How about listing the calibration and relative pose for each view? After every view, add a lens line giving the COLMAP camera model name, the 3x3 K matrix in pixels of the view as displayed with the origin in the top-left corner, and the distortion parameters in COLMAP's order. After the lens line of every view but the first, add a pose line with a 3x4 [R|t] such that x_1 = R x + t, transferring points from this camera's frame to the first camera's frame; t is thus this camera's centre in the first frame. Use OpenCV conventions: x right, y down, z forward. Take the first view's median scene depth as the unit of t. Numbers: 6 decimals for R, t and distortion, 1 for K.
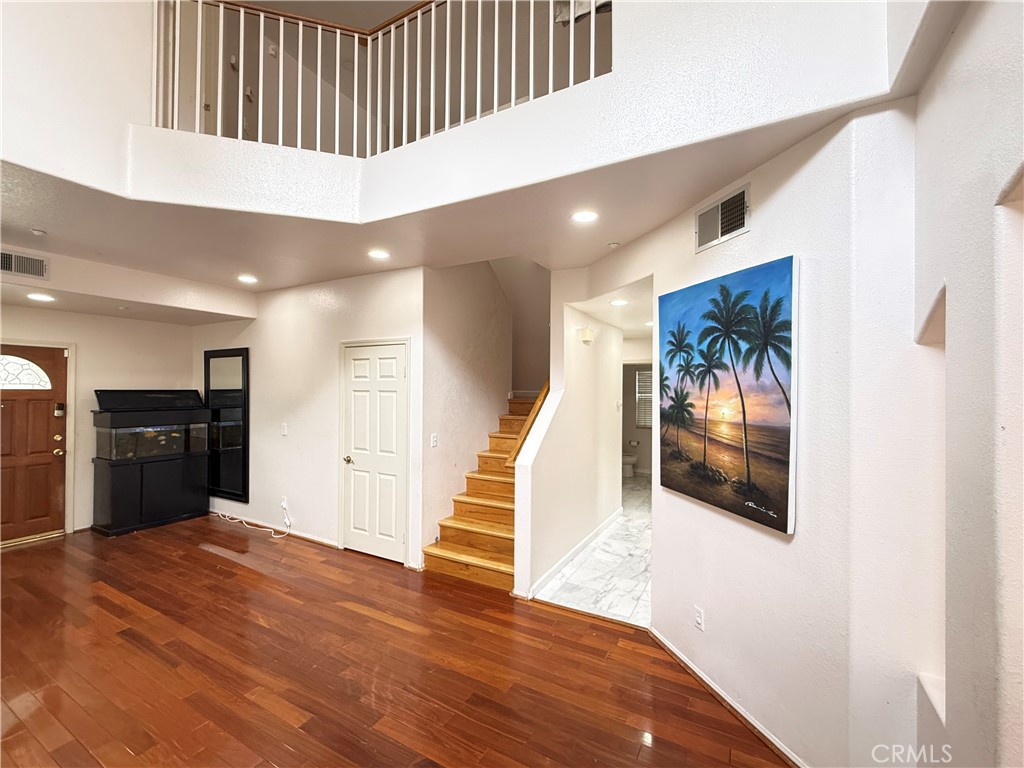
lens RADIAL K [[432.5, 0, 510.6], [0, 432.5, 386.3], [0, 0, 1]] dist [-0.000396, 0.000058]
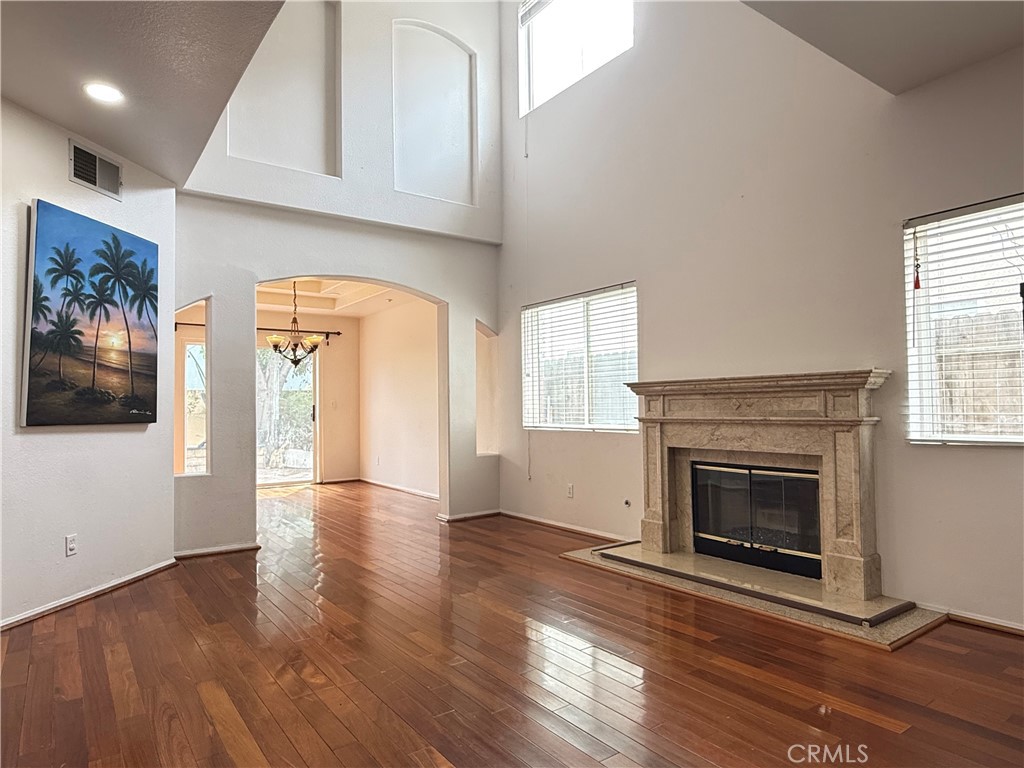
lens RADIAL K [[621.3, 0, 508.6], [0, 621.3, 391.5], [0, 0, 1]] dist [0.006441, -0.001346]
pose [[-0.904260, 0.011062, 0.426838, -1.192842], [0.000634, 0.999698, -0.024566, 0.234868], [-0.426981, -0.021943, -0.903994, 2.037082]]
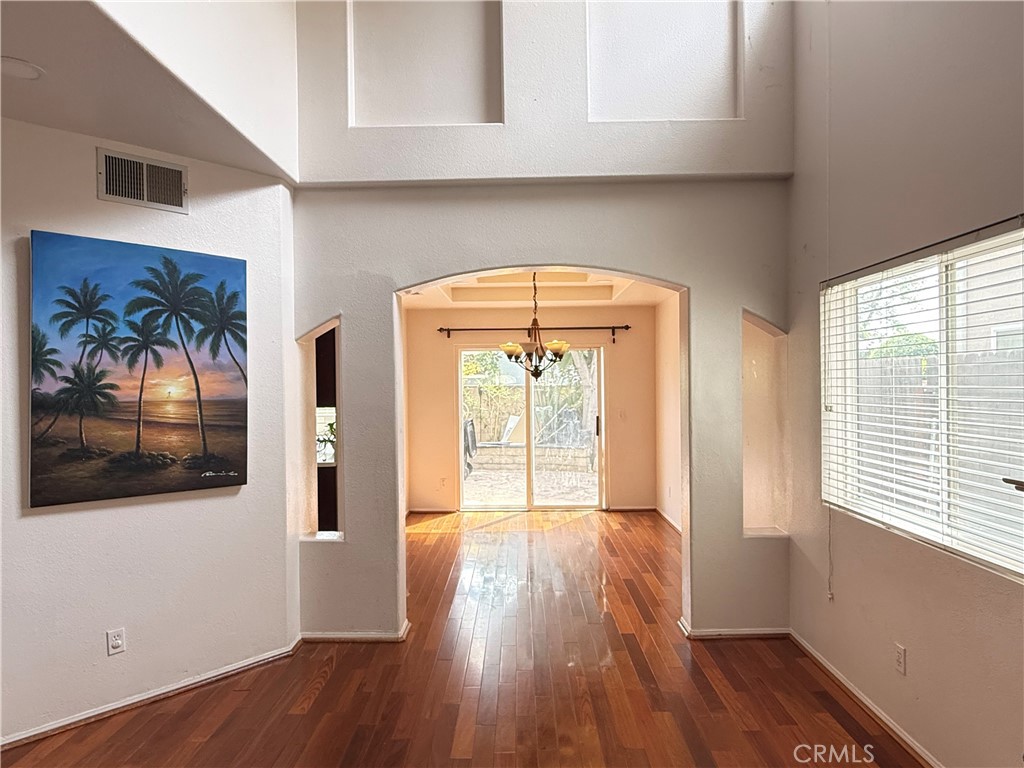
lens RADIAL K [[621.3, 0, 511.6], [0, 621.3, 392.5], [0, 0, 1]] dist [0.006441, -0.001346]
pose [[-0.473235, -0.016181, 0.880788, -1.060538], [0.002777, 0.999799, 0.019860, 0.036718], [-0.880932, 0.011845, -0.473094, 0.964875]]
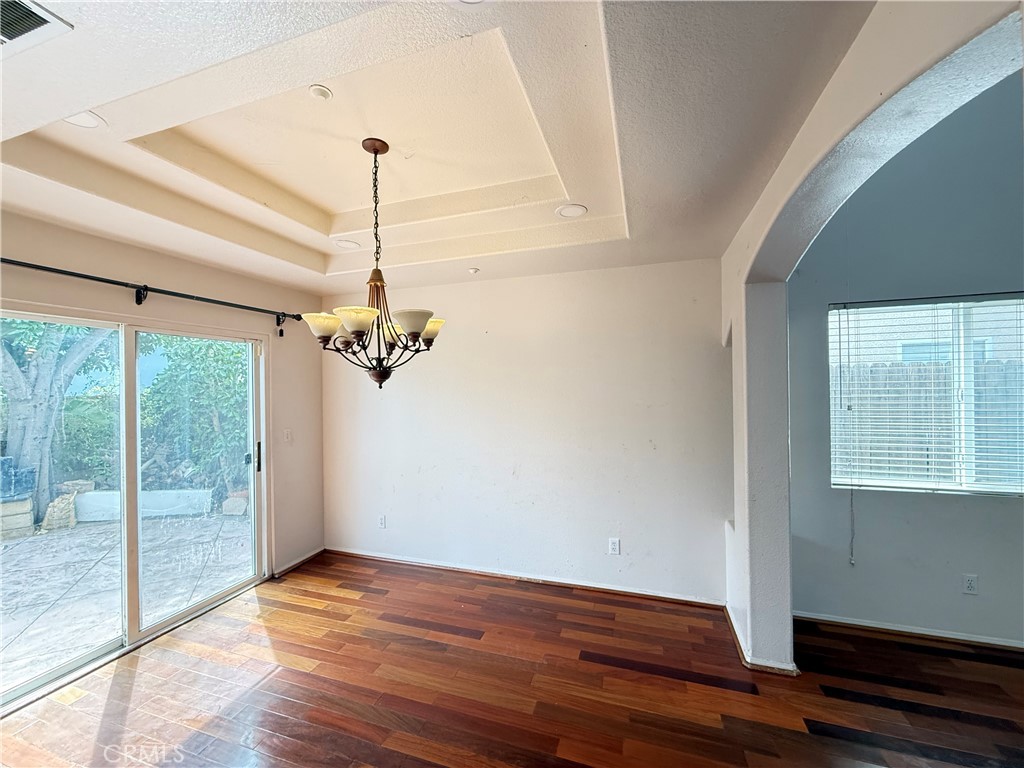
lens RADIAL K [[408.9, 0, 509.6], [0, 408.9, 386.7], [0, 0, 1]] dist [0.005583, -0.000984]
pose [[-0.982477, 0.004142, -0.186340, 0.965856], [0.005519, 0.999961, -0.006875, 0.047376], [0.186304, -0.007783, -0.982461, 0.610679]]
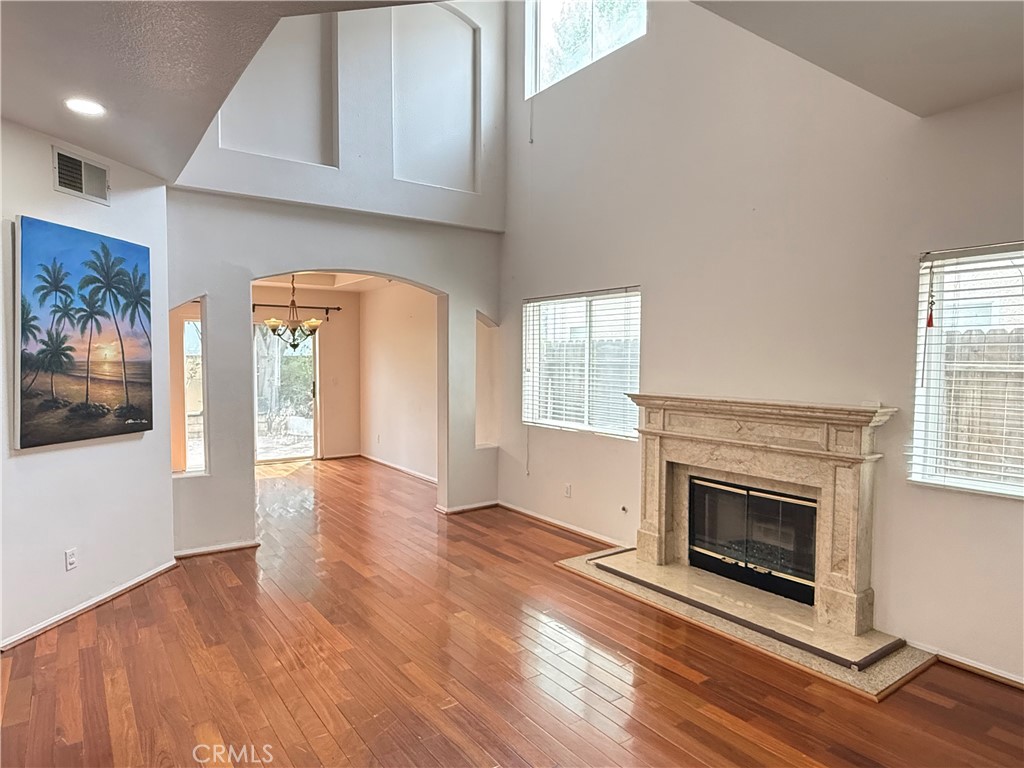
lens RADIAL K [[621.3, 0, 506.4], [0, 621.3, 391.7], [0, 0, 1]] dist [0.006441, -0.001346]
pose [[-0.900477, -0.039917, 0.433067, -1.191536], [-0.016988, 0.998247, 0.056688, 0.047983], [-0.434571, 0.043689, -0.899577, 2.007199]]
